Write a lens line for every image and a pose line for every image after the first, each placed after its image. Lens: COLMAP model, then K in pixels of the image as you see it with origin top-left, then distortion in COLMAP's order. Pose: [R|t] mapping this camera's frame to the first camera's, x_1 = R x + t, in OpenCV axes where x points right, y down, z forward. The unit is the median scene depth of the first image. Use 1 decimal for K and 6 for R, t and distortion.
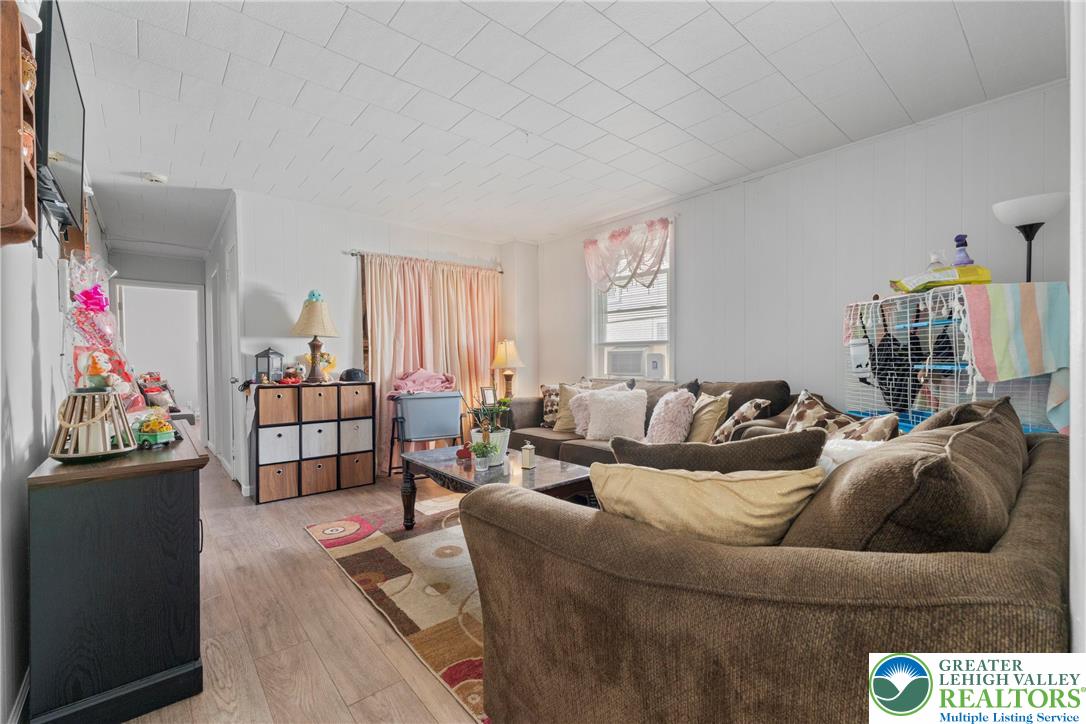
lens RADIAL K [[457.2, 0, 543.9], [0, 457.2, 367.2], [0, 0, 1]] dist [0.001008, 0.000309]
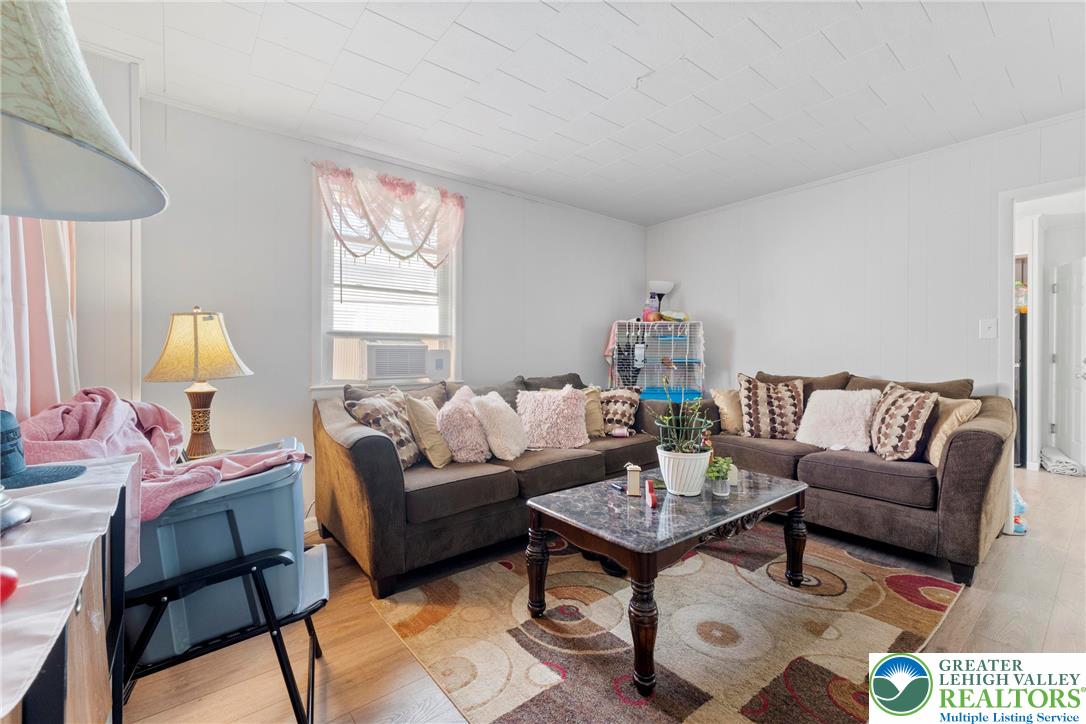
lens RADIAL K [[457.2, 0, 545.0], [0, 457.2, 360.2], [0, 0, 1]] dist [0.001008, 0.000309]
pose [[0.031864, -0.003271, 0.999487, -0.597339], [0.021500, 0.999765, 0.002586, -0.010075], [-0.999261, 0.021407, 0.031927, 0.811022]]
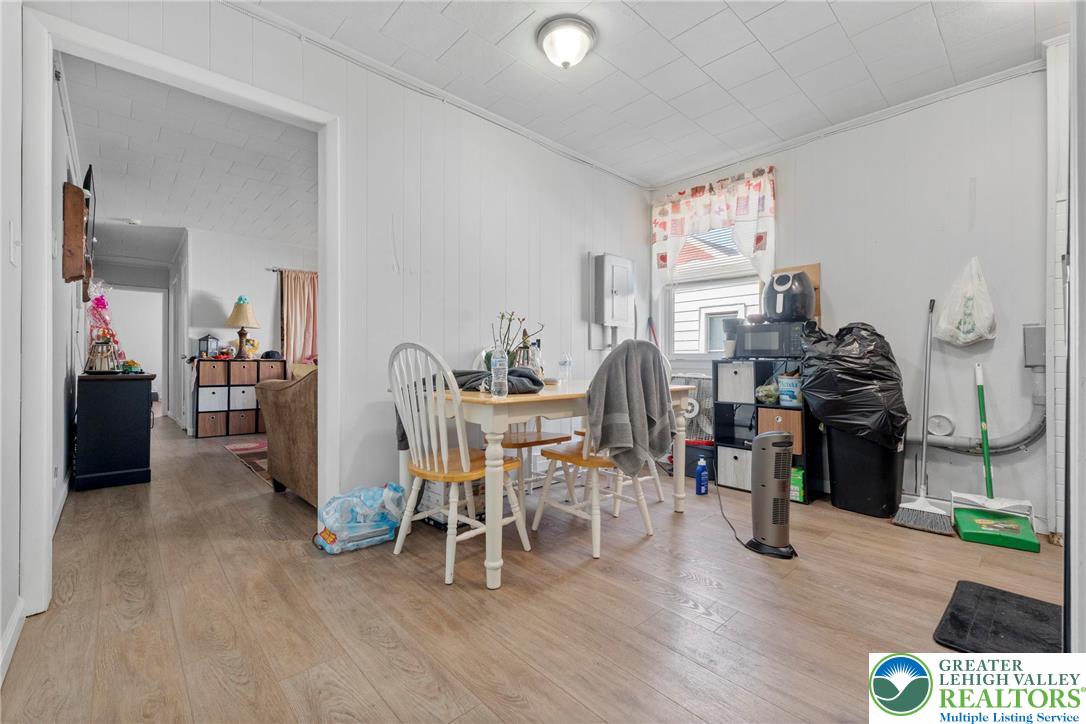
lens RADIAL K [[457.2, 0, 542.3], [0, 457.2, 357.2], [0, 0, 1]] dist [0.001008, 0.000309]
pose [[0.999216, 0.006417, 0.039074, 0.406741], [-0.005340, 0.999605, -0.027598, 0.064080], [-0.039235, 0.027368, 0.998855, -0.501050]]
